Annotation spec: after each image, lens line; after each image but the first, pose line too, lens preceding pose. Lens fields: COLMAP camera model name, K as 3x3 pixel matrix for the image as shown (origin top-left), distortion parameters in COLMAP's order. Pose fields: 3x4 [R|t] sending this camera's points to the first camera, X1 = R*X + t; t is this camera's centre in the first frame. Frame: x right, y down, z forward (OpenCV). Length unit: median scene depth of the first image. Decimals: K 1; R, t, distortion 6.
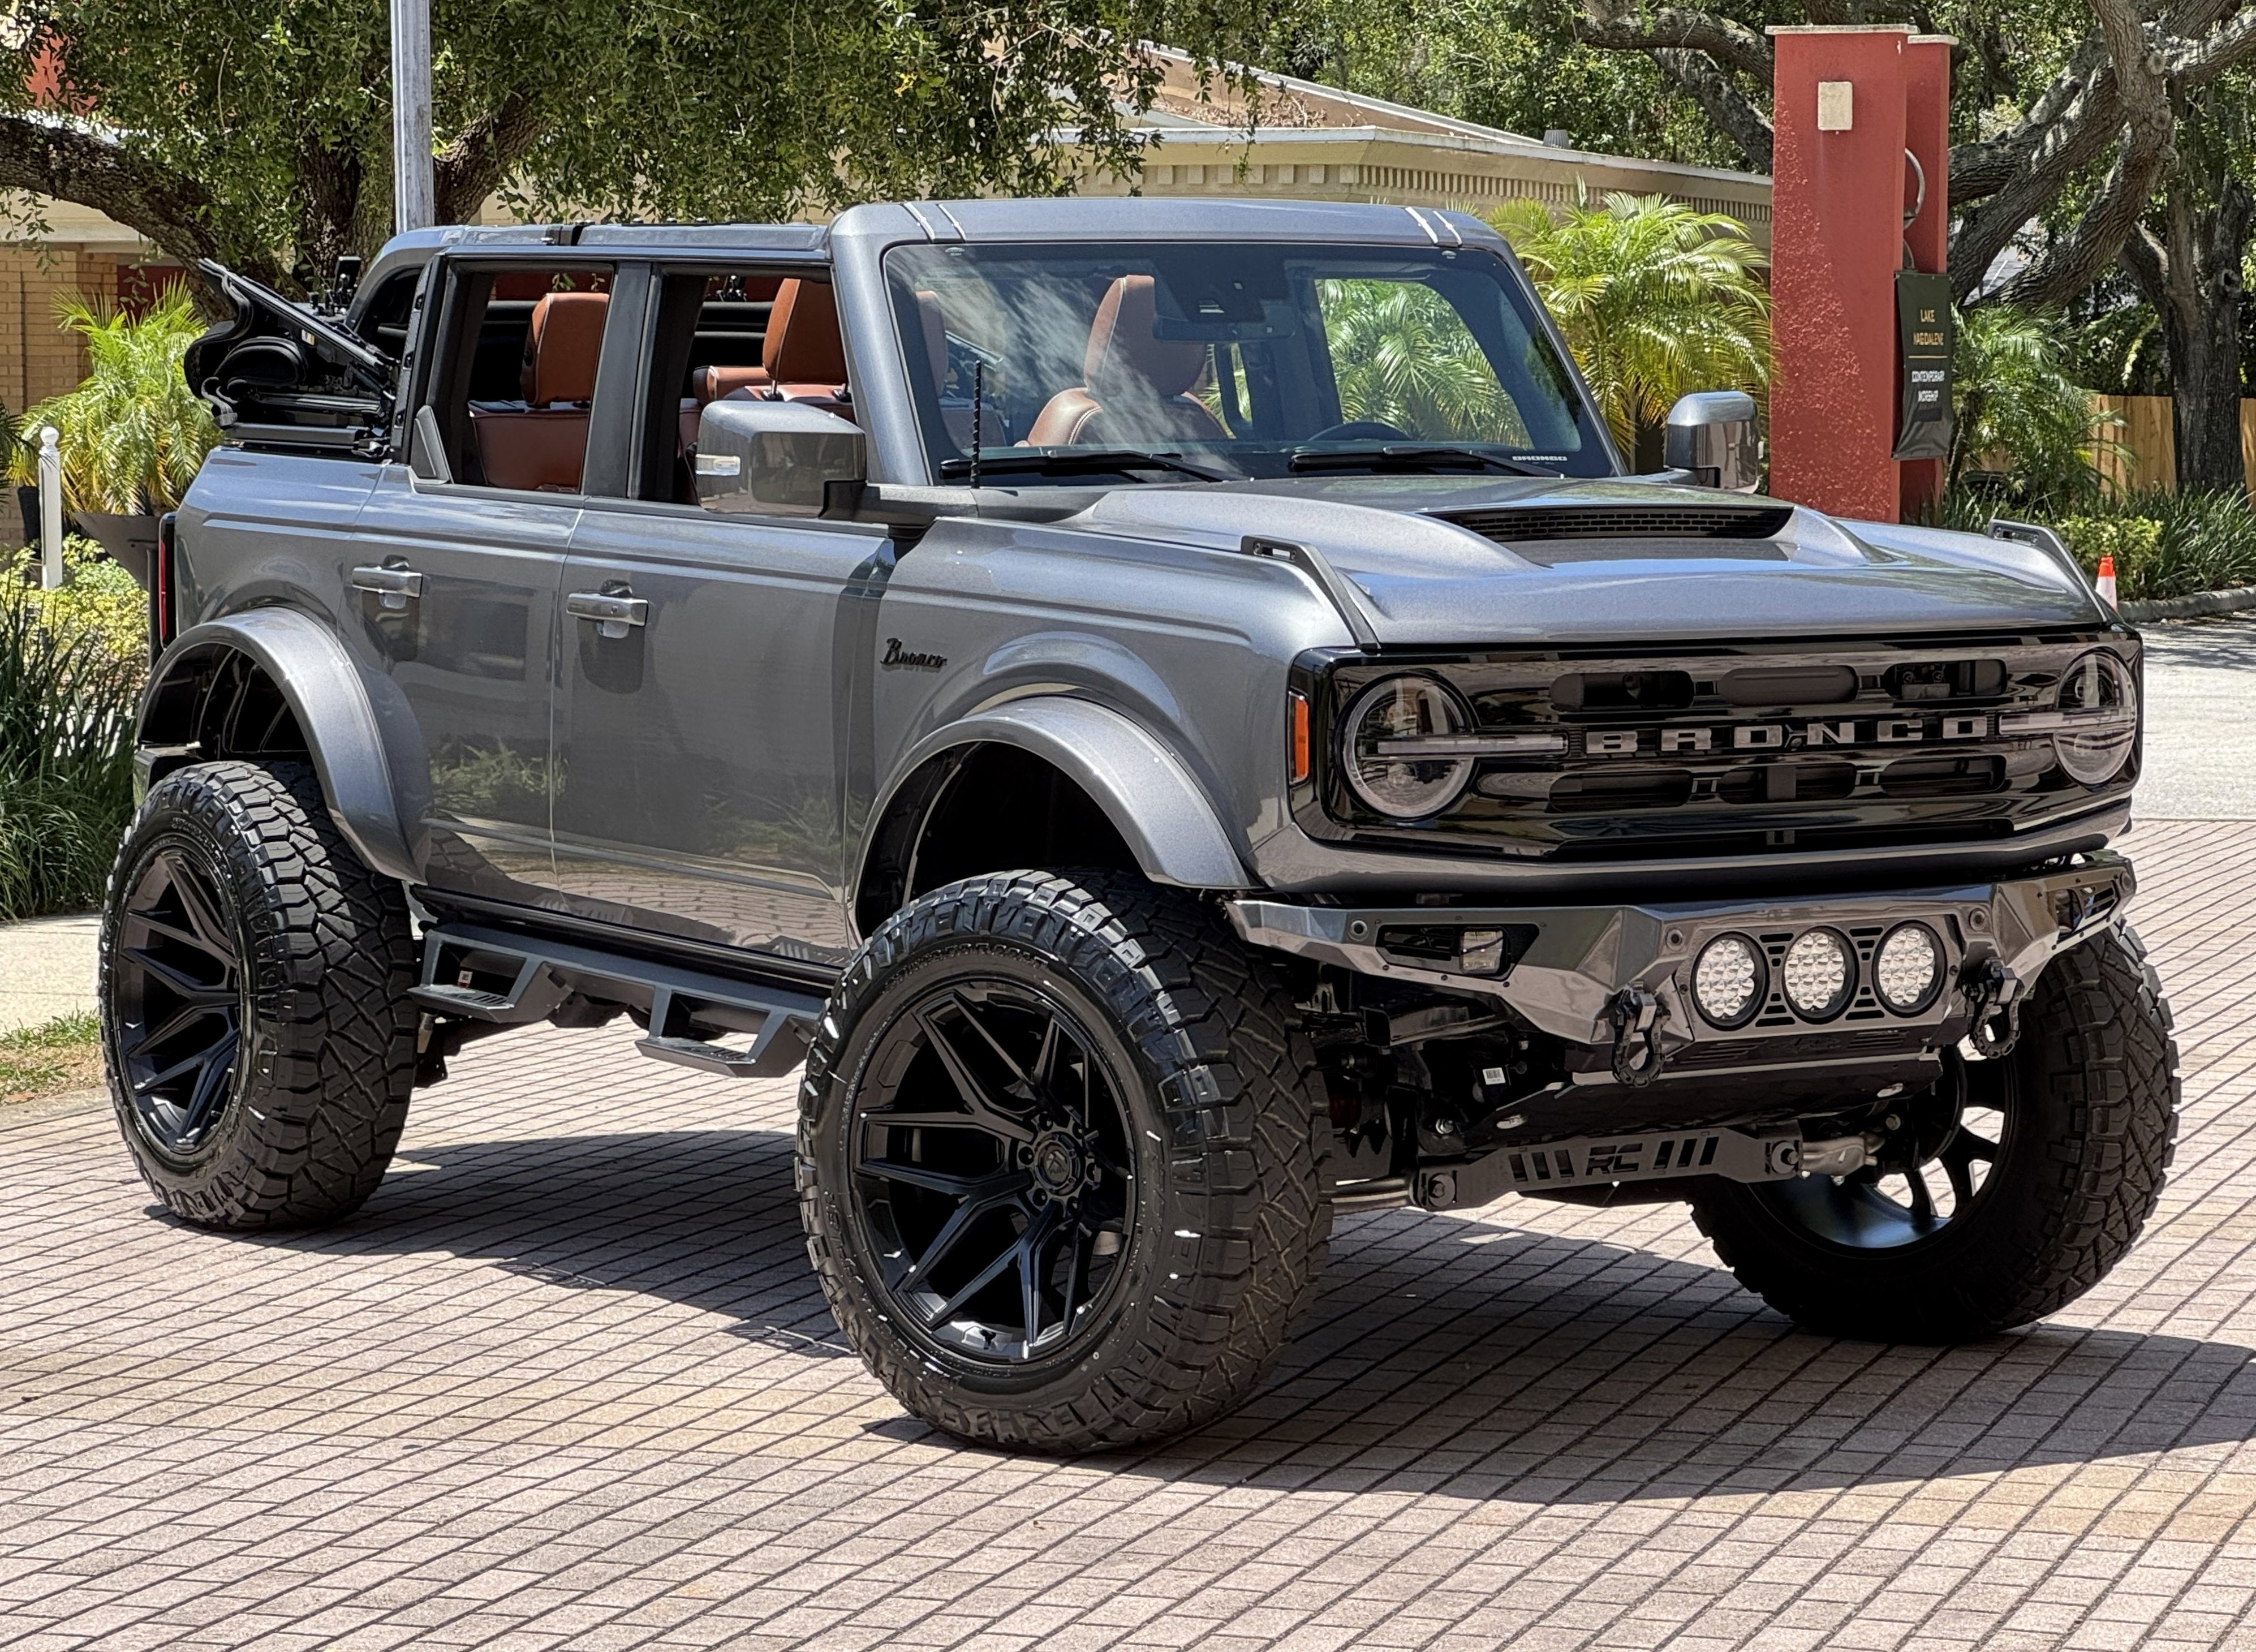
lens RADIAL K [[6711.9, 0, 1125.4], [0, 6711.9, 513.7], [0, 0, 1]] dist [-0.431083, 4.466081]
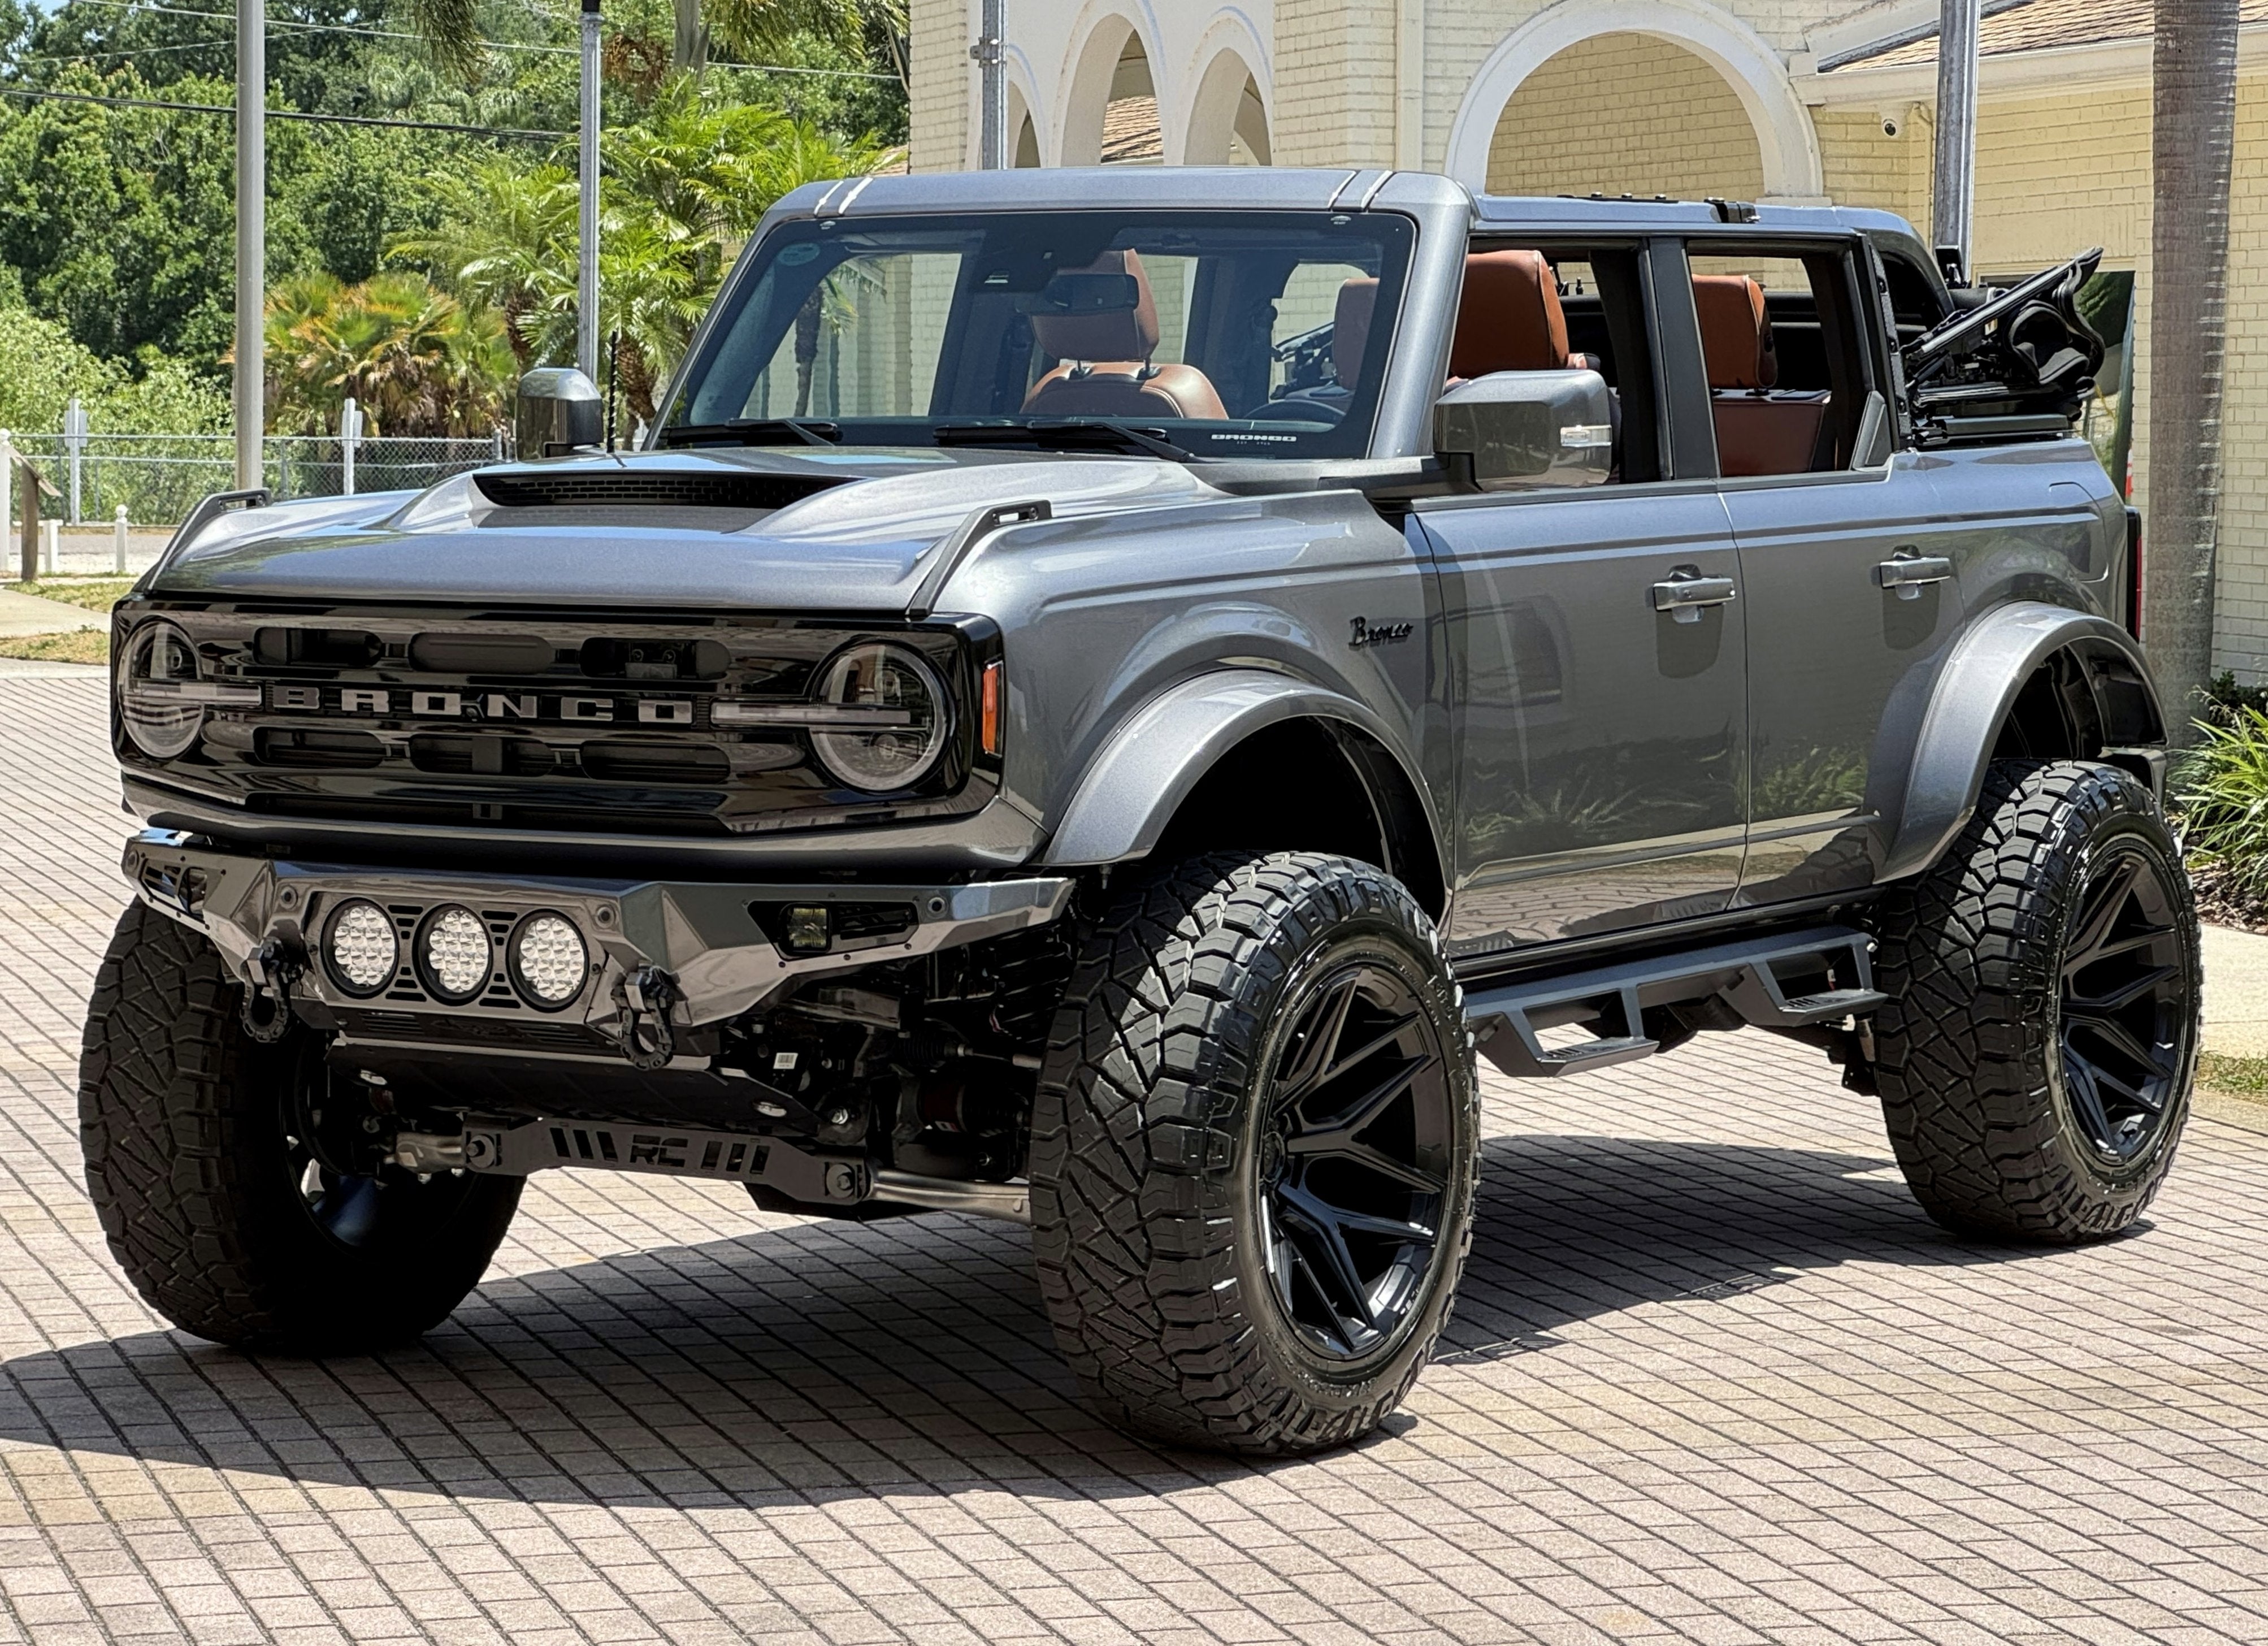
lens RADIAL K [[6468.7, 0, 937.3], [0, 6468.7, 730.7], [0, 0, 1]] dist [-0.110423, 2.446534]
pose [[0.410403, 0.047405, -0.910671, 0.926991], [-0.031197, 0.998793, 0.037933, -0.000516], [0.911370, 0.012843, 0.411387, 0.644550]]
